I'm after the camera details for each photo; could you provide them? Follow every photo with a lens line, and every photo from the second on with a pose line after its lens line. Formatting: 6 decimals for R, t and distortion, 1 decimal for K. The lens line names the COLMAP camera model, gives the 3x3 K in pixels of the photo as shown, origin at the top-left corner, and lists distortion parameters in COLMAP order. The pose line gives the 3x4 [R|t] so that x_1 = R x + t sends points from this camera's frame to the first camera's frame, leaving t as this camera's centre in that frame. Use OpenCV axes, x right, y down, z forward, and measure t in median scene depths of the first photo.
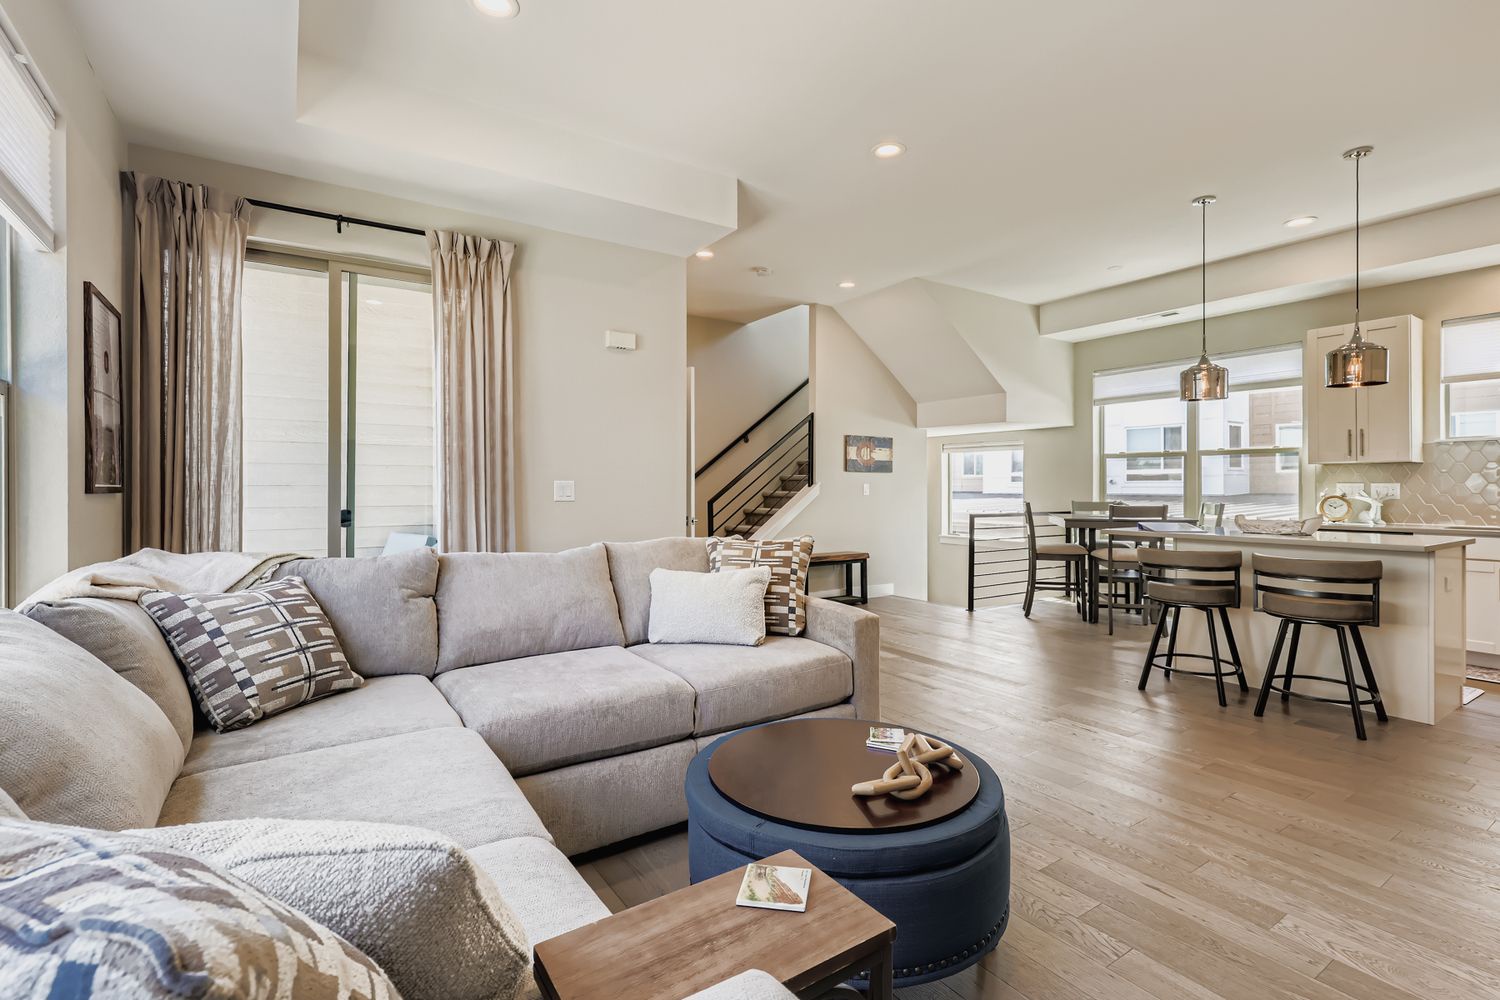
lens RADIAL K [[684.8, 0, 762.4], [0, 684.8, 487.0], [0, 0, 1]] dist [0.003168, 0.000073]
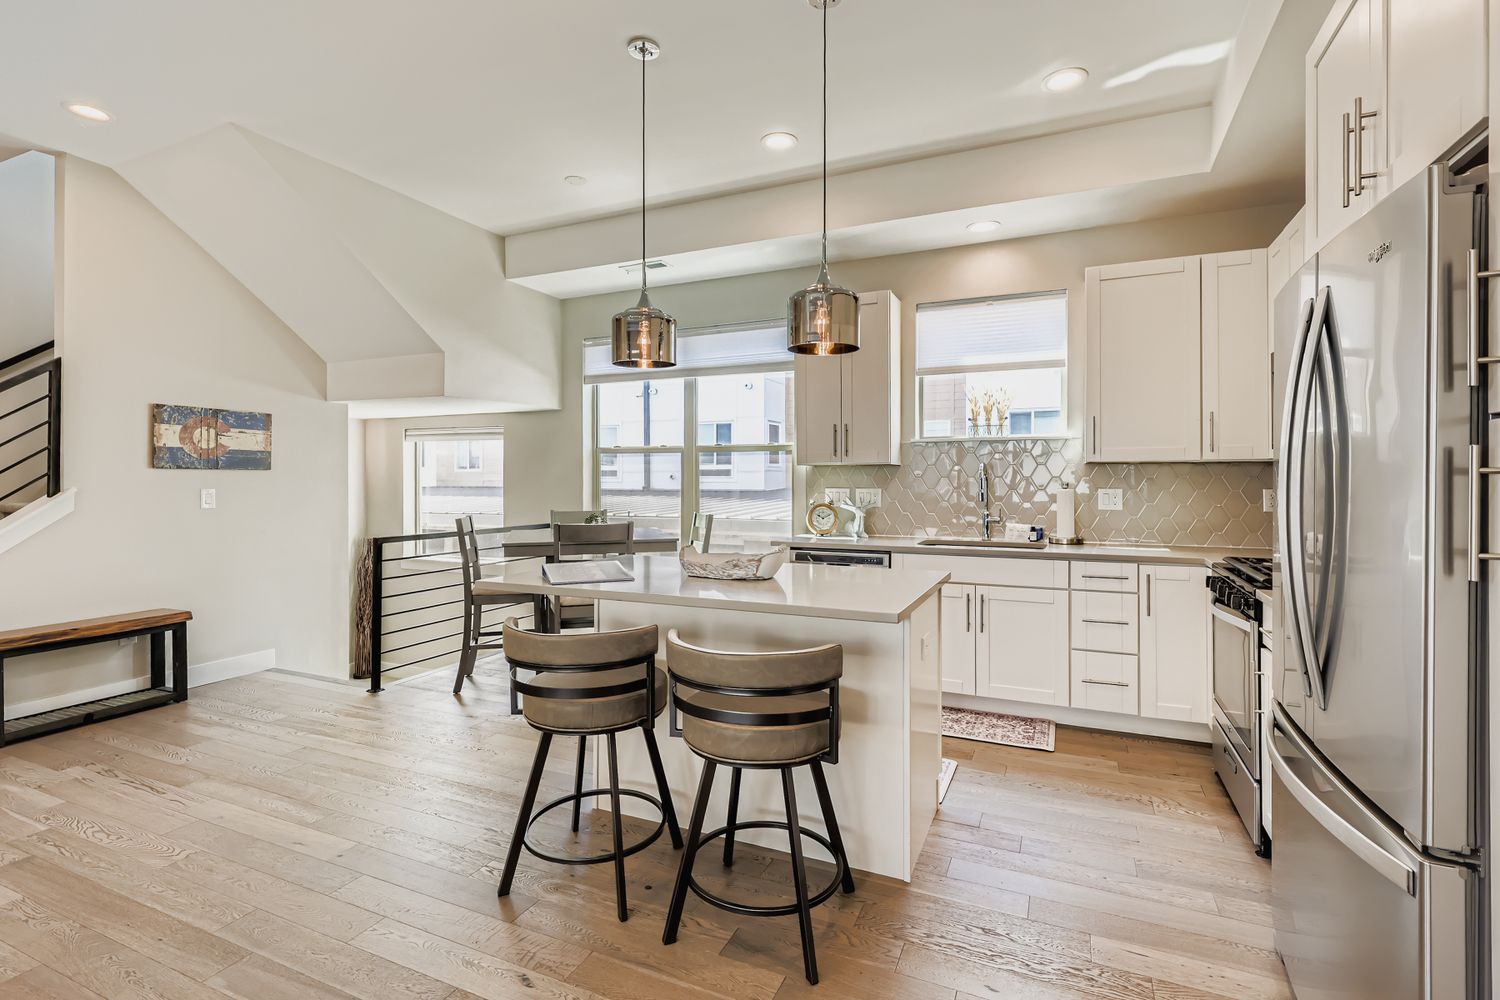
lens RADIAL K [[684.8, 0, 762.4], [0, 684.8, 487.0], [0, 0, 1]] dist [0.003168, 0.000073]
pose [[0.846125, -0.007830, 0.532927, 0.284506], [0.001660, 0.999926, 0.012056, -0.015134], [-0.532982, -0.009317, 0.846075, 0.291198]]
